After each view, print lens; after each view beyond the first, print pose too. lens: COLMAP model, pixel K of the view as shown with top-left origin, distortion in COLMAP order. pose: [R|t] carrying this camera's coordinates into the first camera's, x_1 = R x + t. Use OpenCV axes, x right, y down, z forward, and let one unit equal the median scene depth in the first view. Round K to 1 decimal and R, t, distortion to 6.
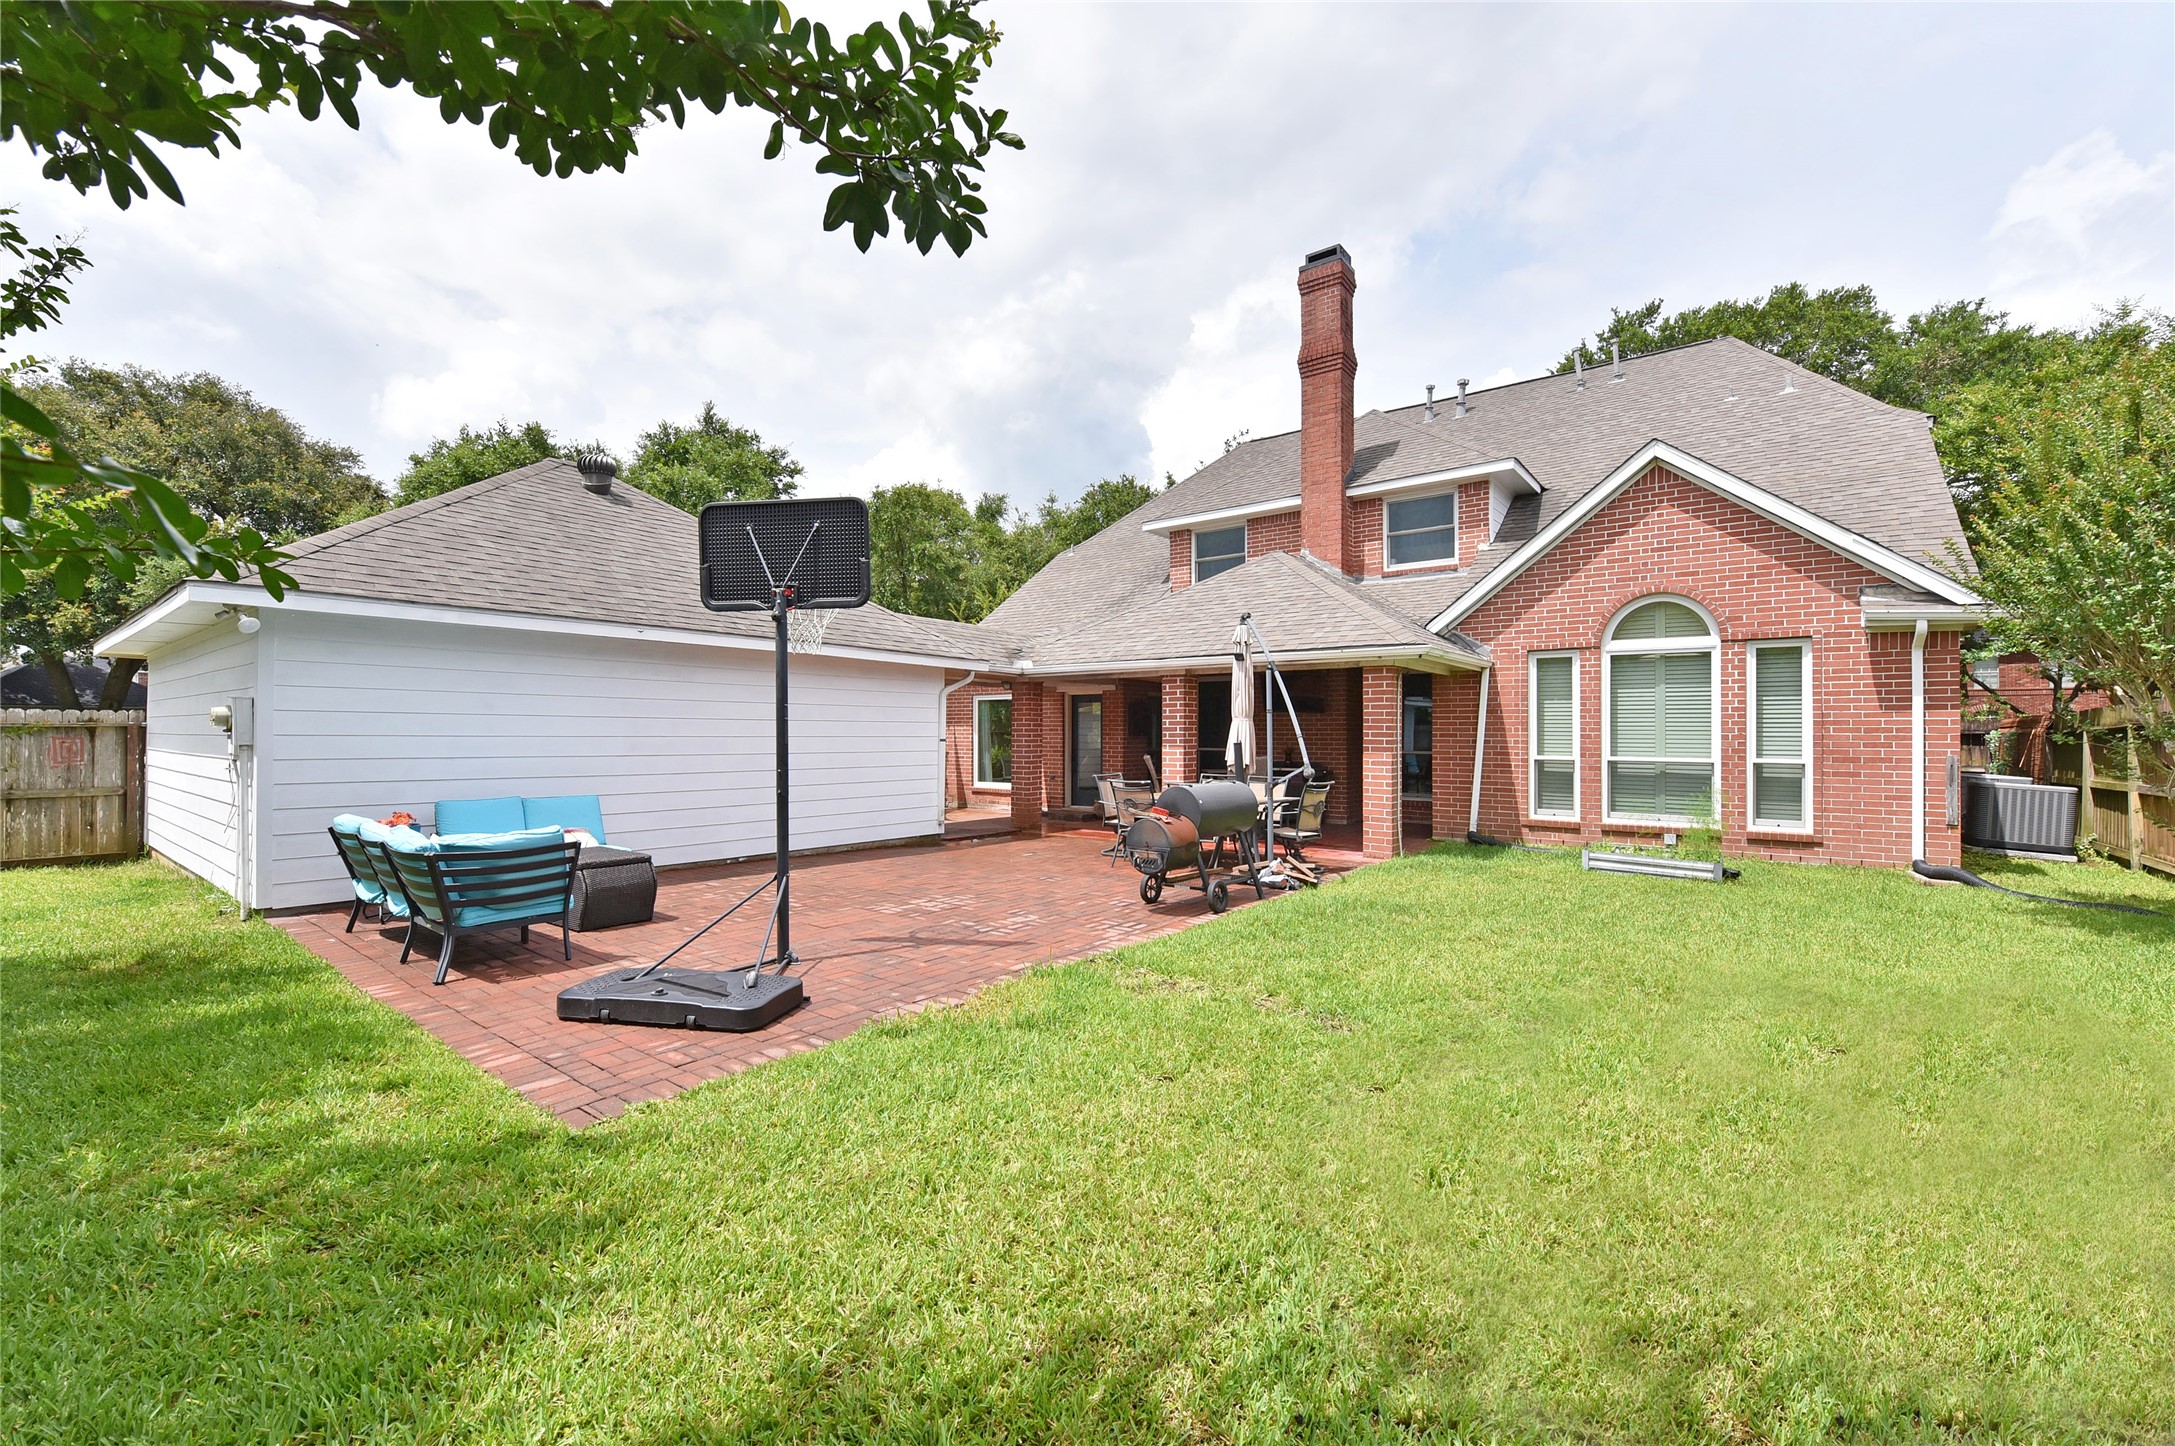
lens RADIAL K [[886.4, 0, 1087.5], [0, 886.4, 723.0], [0, 0, 1]] dist [-0.001290, -0.000082]
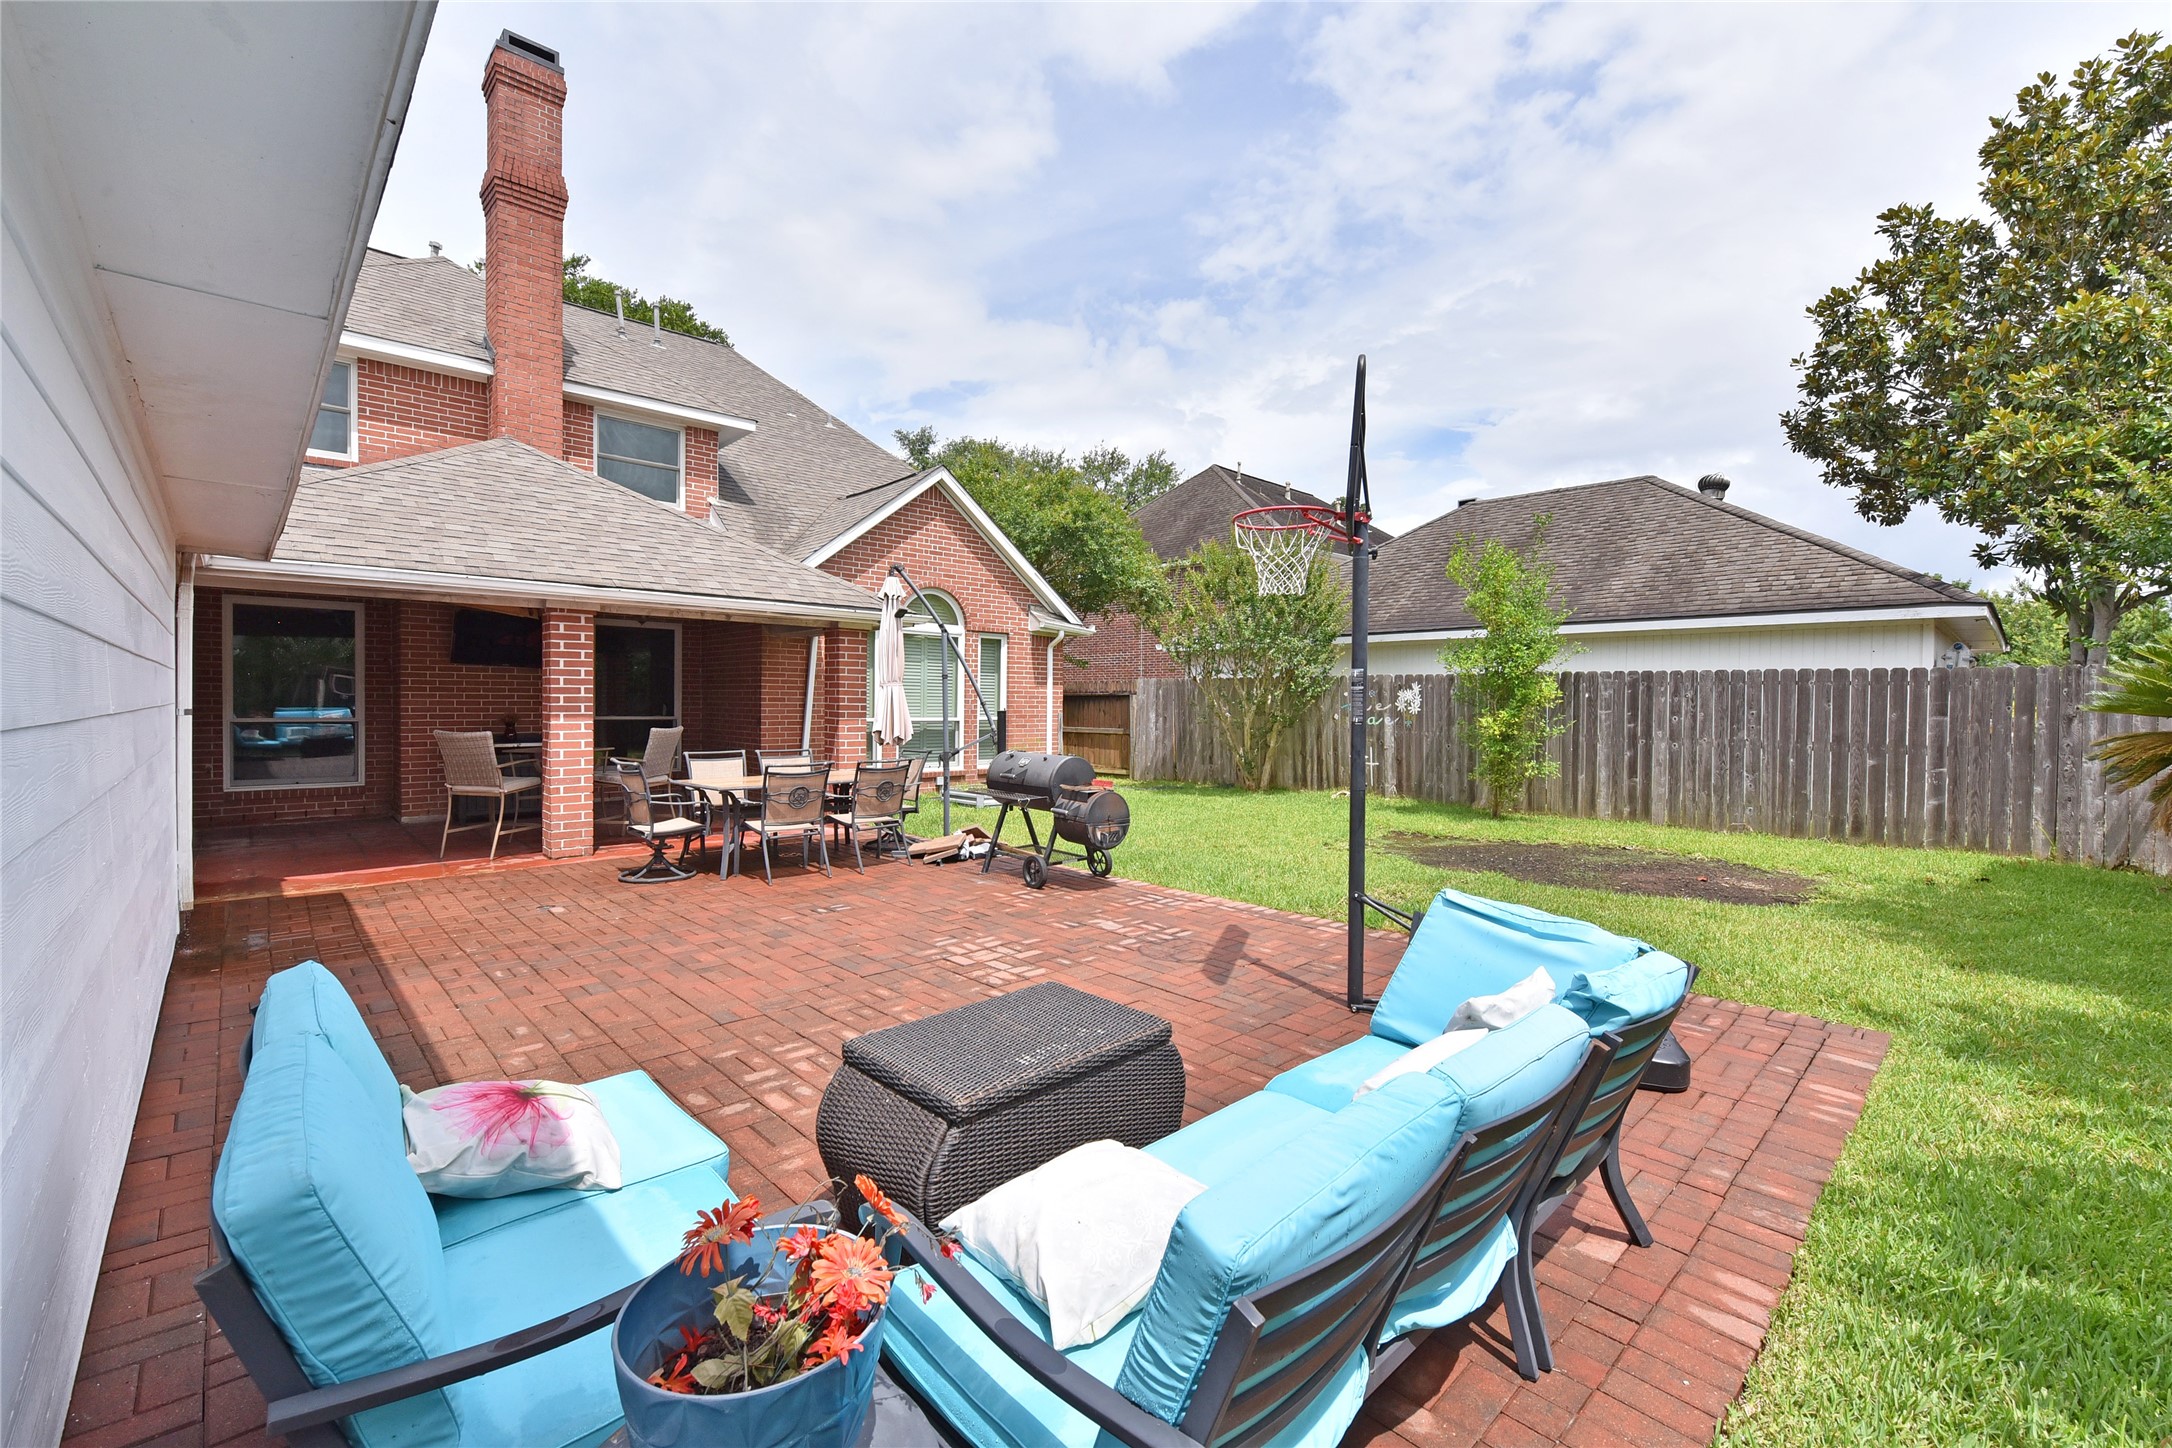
lens RADIAL K [[904.3, 0, 1086.0], [0, 904.3, 724.0], [0, 0, 1]] dist [-0.007561, -0.000130]
pose [[0.141226, -0.027018, 0.989609, -0.711110], [-0.020756, 0.999327, 0.030245, 0.005102], [-0.989760, -0.024812, 0.140570, 0.705440]]
